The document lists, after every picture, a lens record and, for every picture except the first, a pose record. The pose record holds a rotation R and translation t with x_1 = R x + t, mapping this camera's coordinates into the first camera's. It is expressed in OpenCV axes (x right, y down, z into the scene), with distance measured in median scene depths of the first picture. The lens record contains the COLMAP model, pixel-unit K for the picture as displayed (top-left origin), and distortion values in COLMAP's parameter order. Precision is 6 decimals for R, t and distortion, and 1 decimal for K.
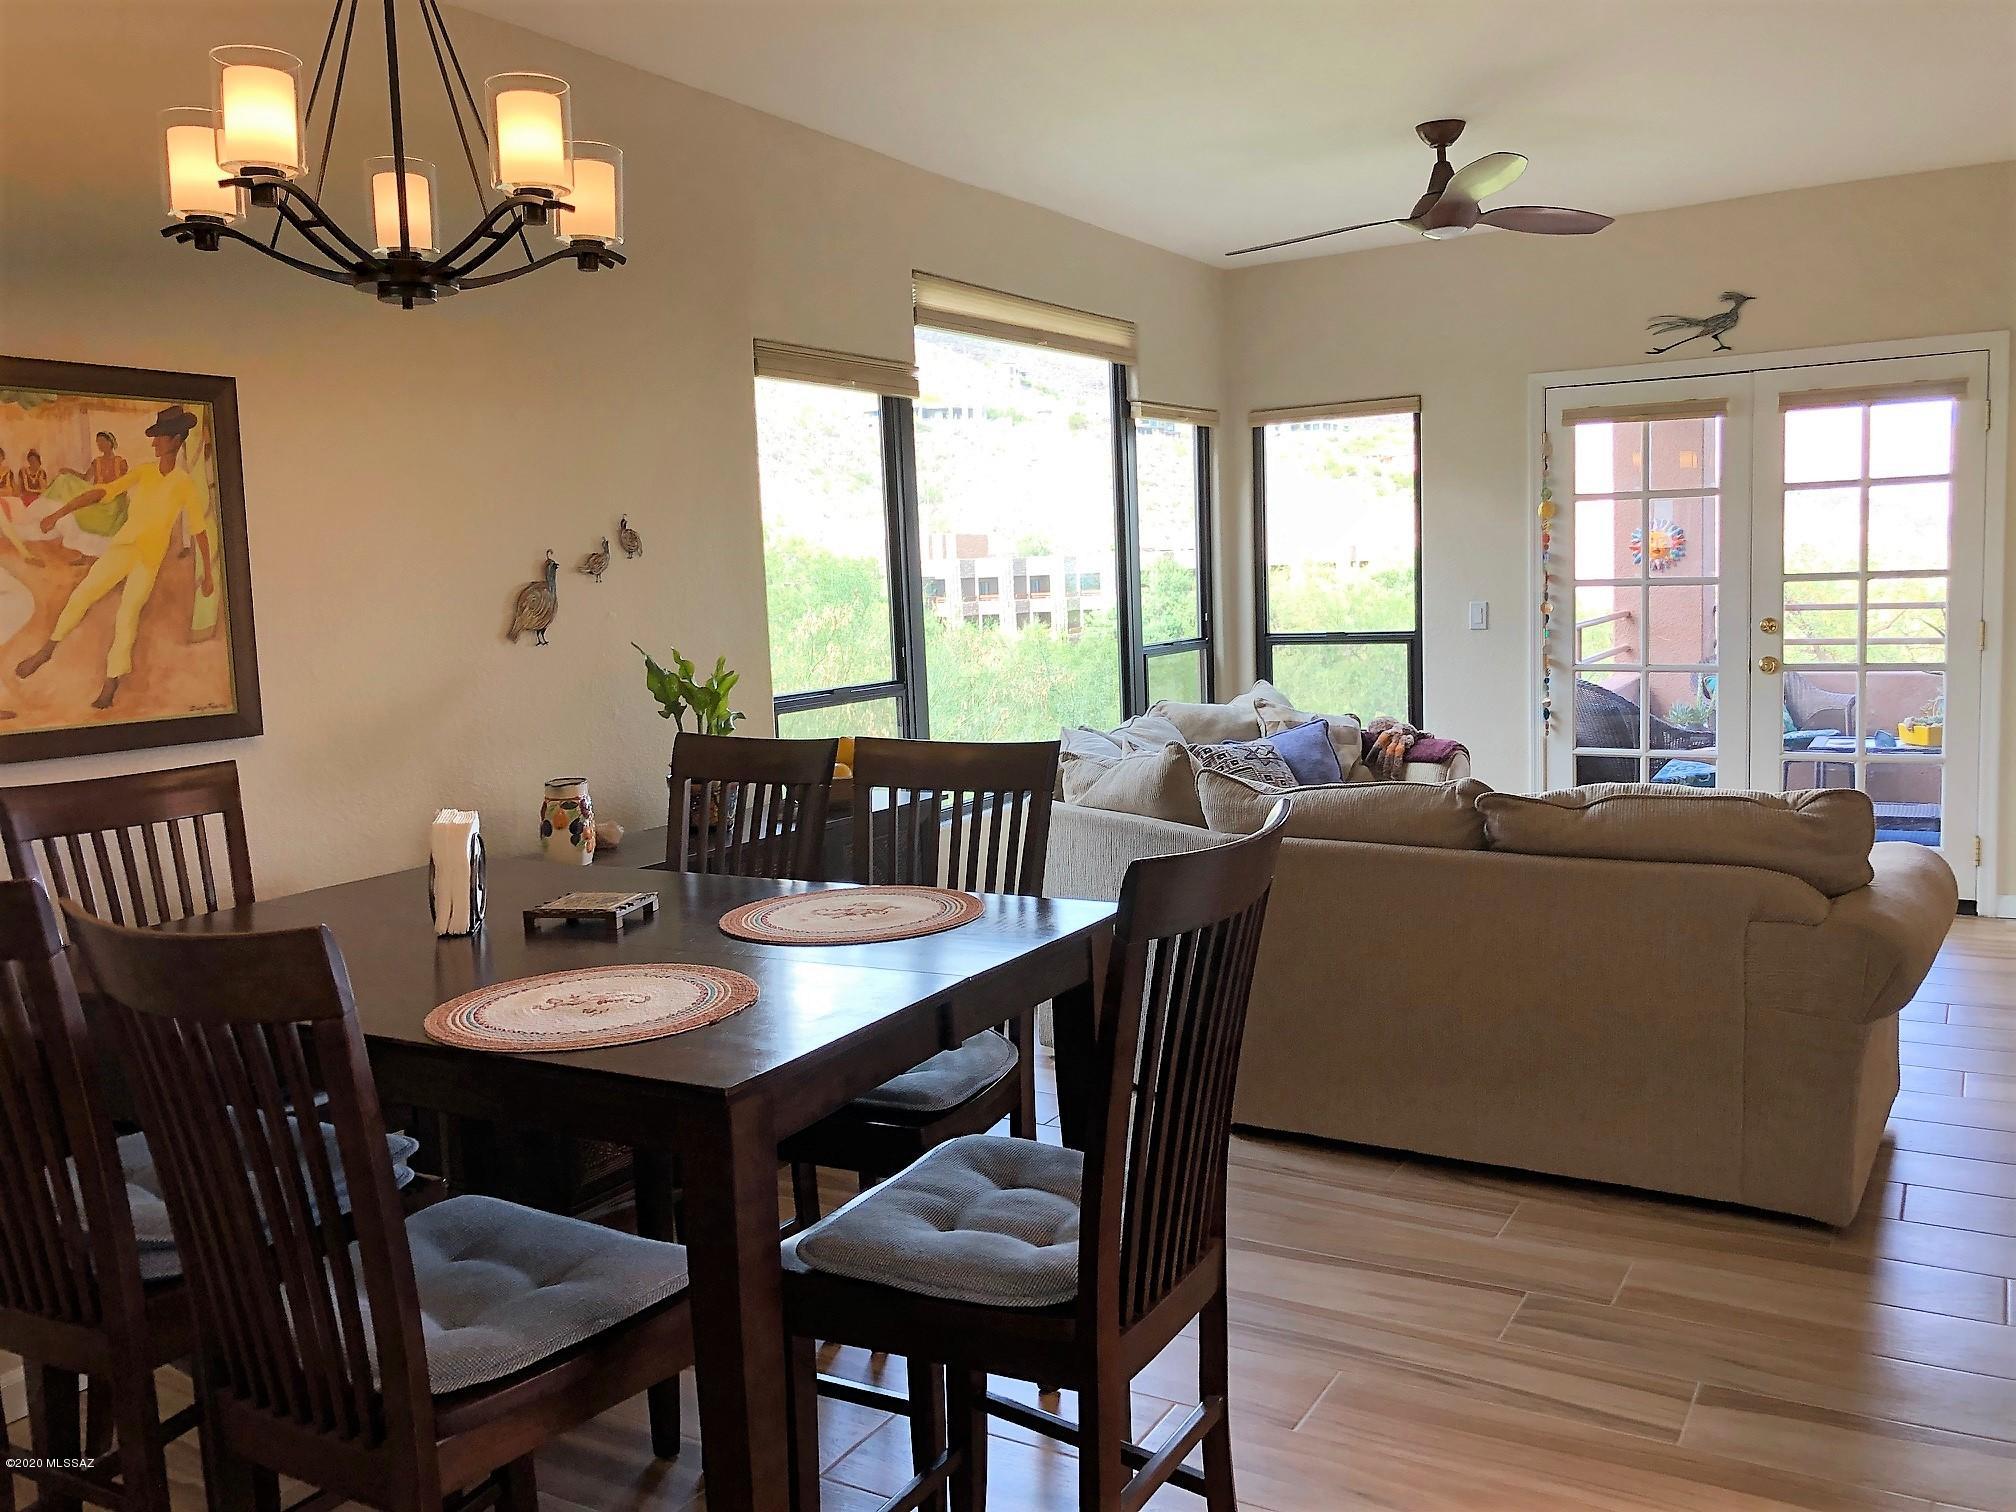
lens RADIAL K [[1635.1, 0, 1008.1], [0, 1635.1, 743.9], [0, 0, 1]] dist [0.004084, -0.003996]
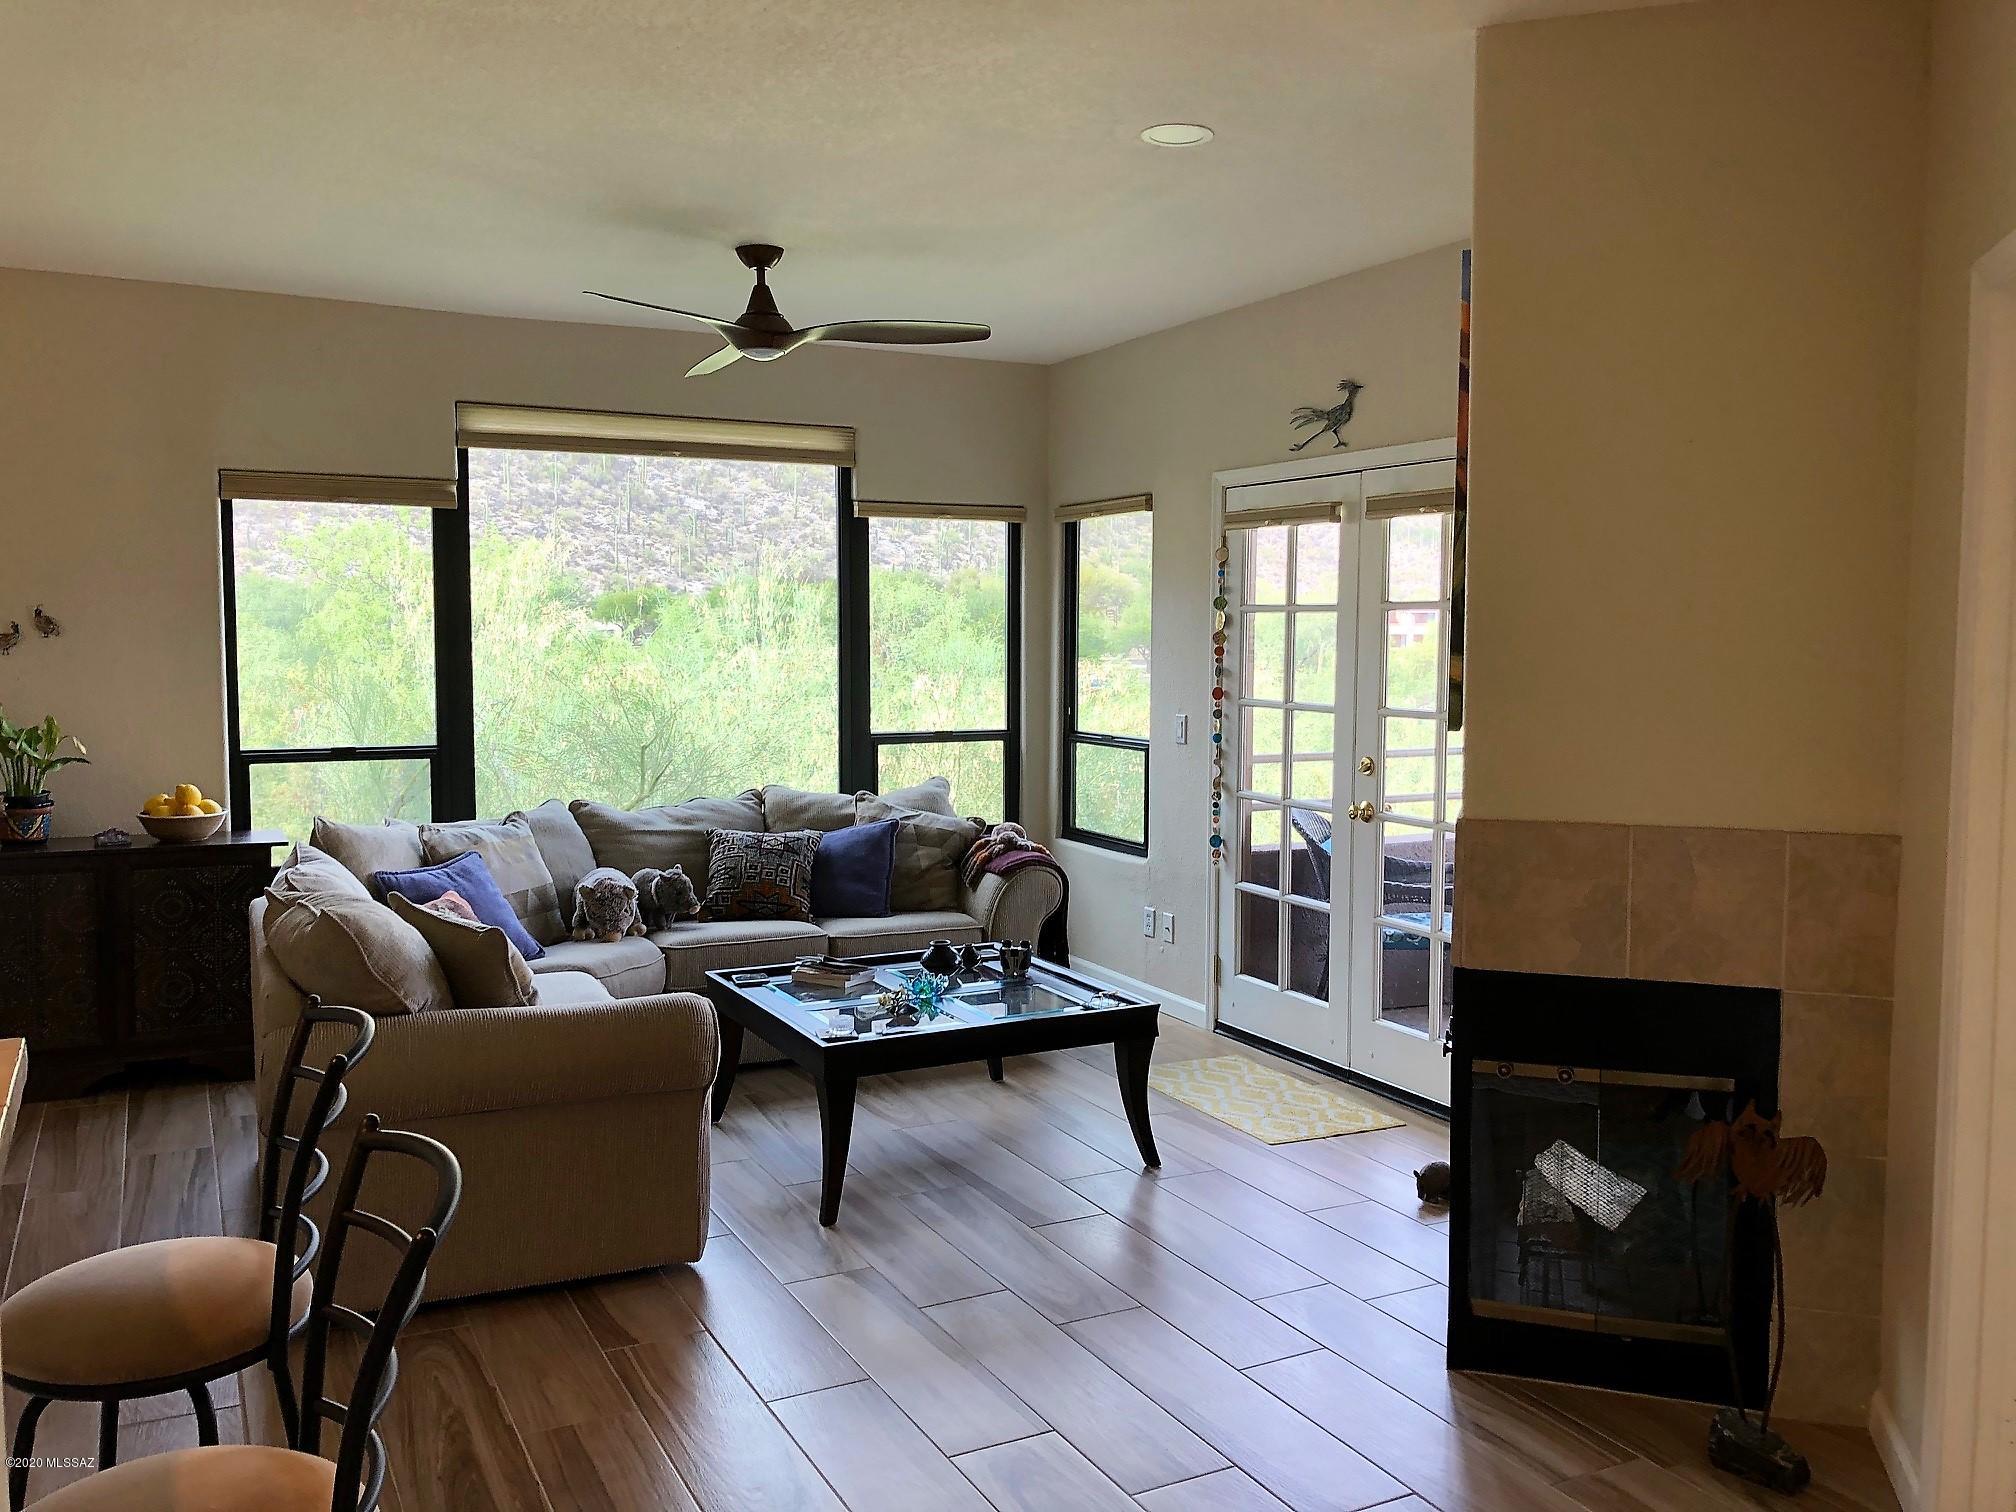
lens RADIAL K [[1592.5, 0, 1034.2], [0, 1592.5, 756.6], [0, 0, 1]] dist [0.058008, -0.119532]
pose [[0.852409, 0.084072, -0.516072, 0.746924], [-0.092511, 0.995667, 0.009399, -0.068544], [0.514626, 0.039731, 0.856494, 0.191321]]
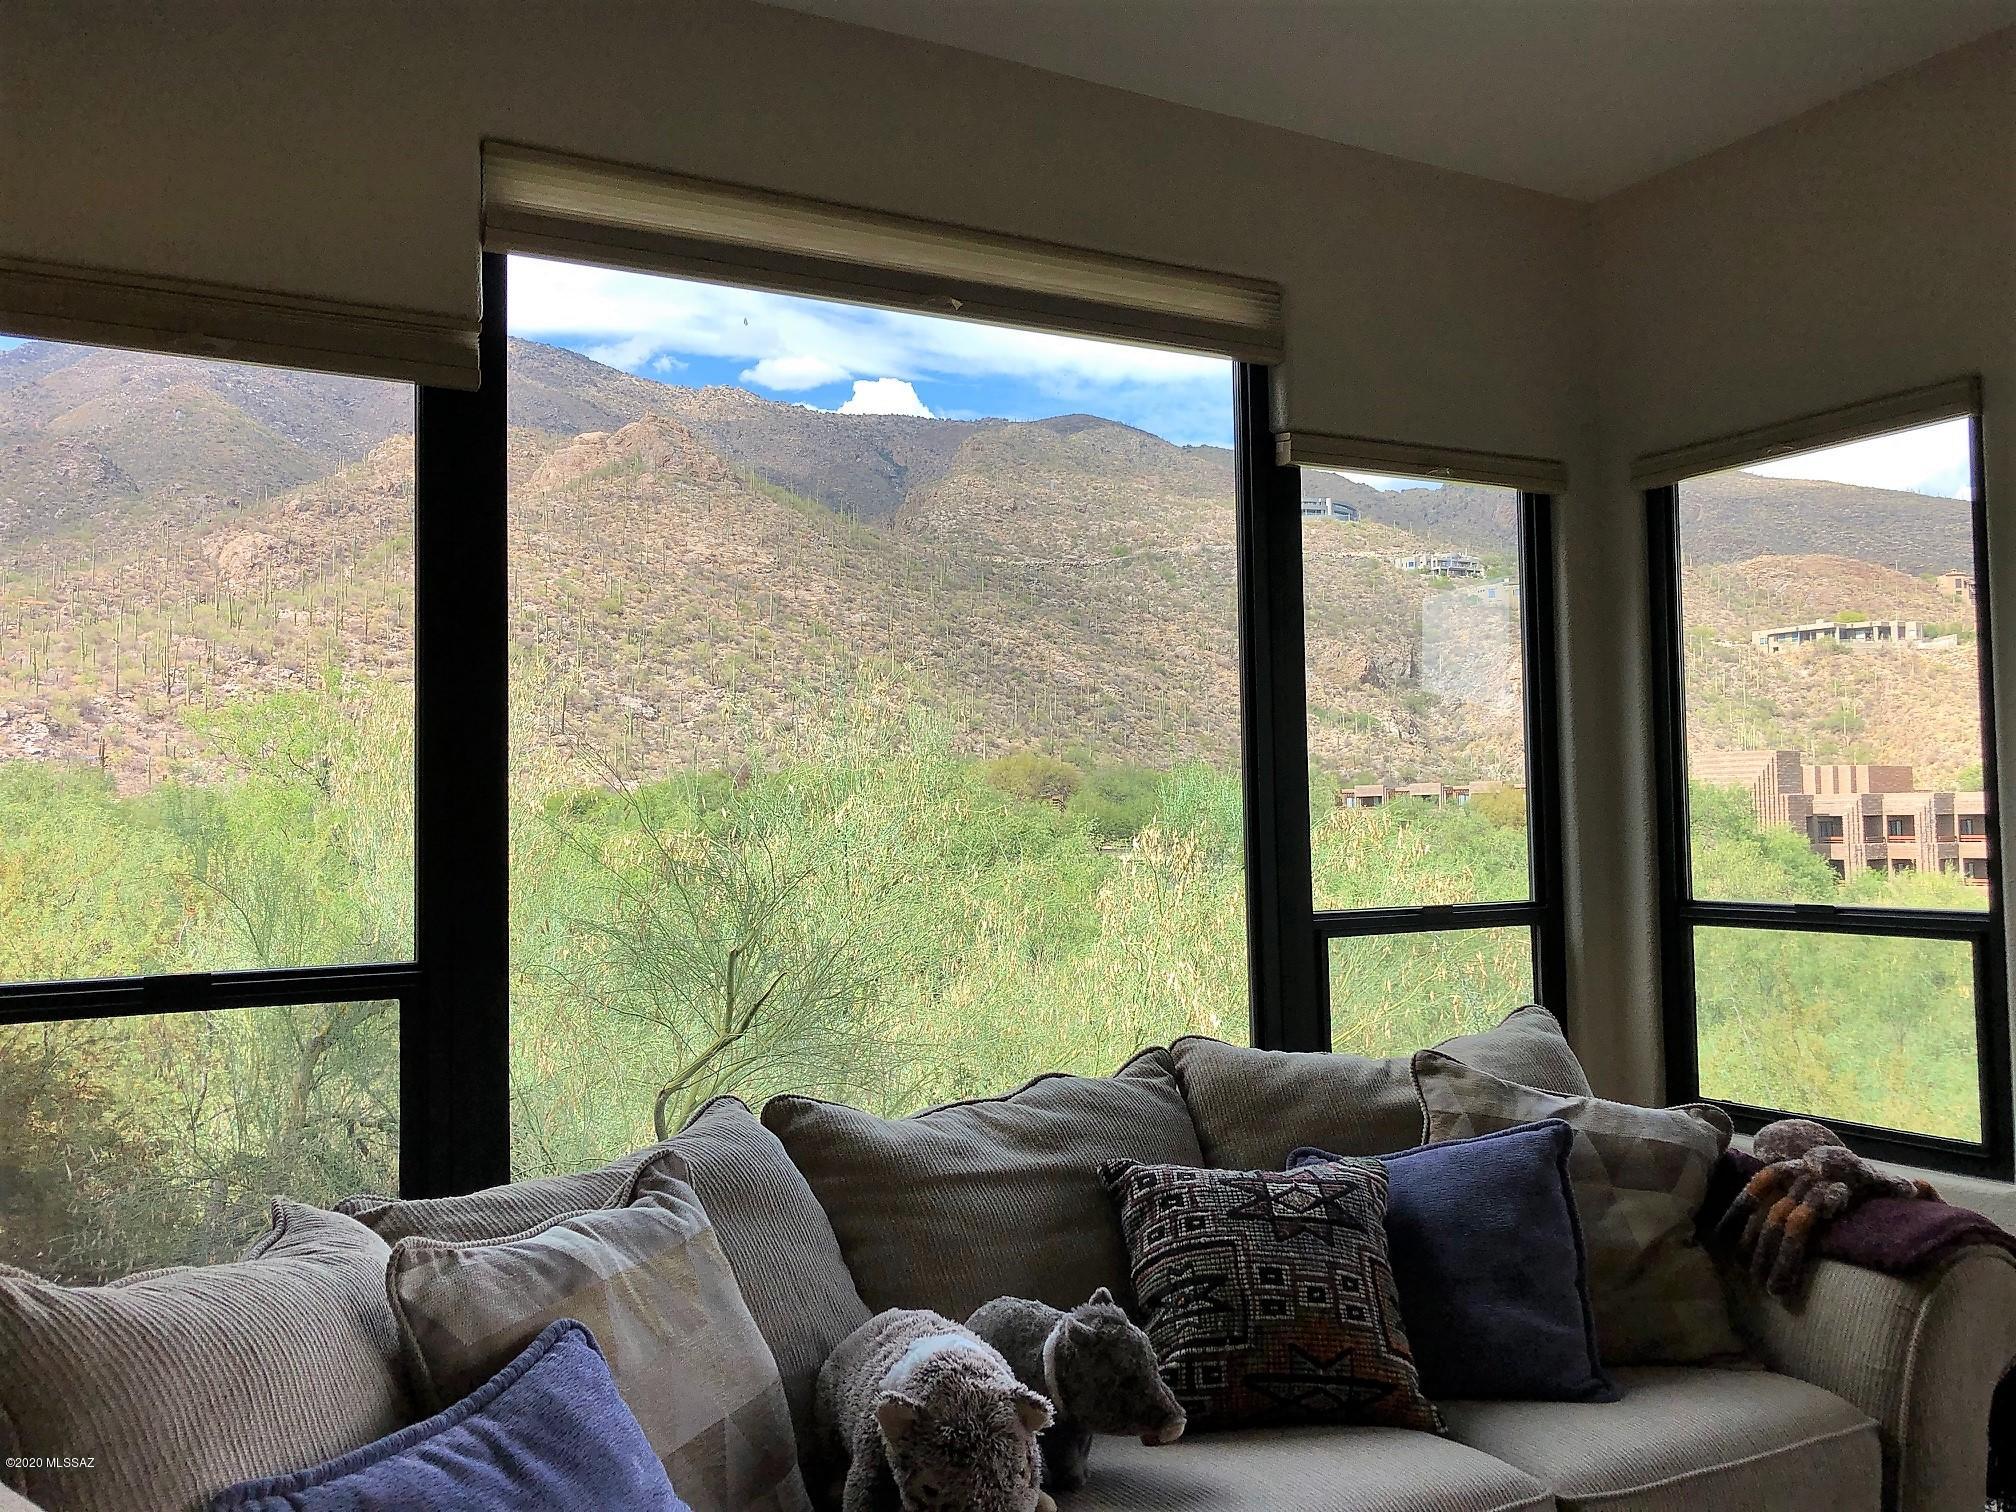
lens RADIAL K [[1635.1, 0, 1008.1], [0, 1635.1, 743.9], [0, 0, 1]] dist [0.004084, -0.003996]
pose [[0.865827, 0.003469, -0.500332, 0.268633], [-0.072853, 0.990193, -0.119208, -0.047881], [0.495012, 0.139665, 0.857588, 0.553452]]
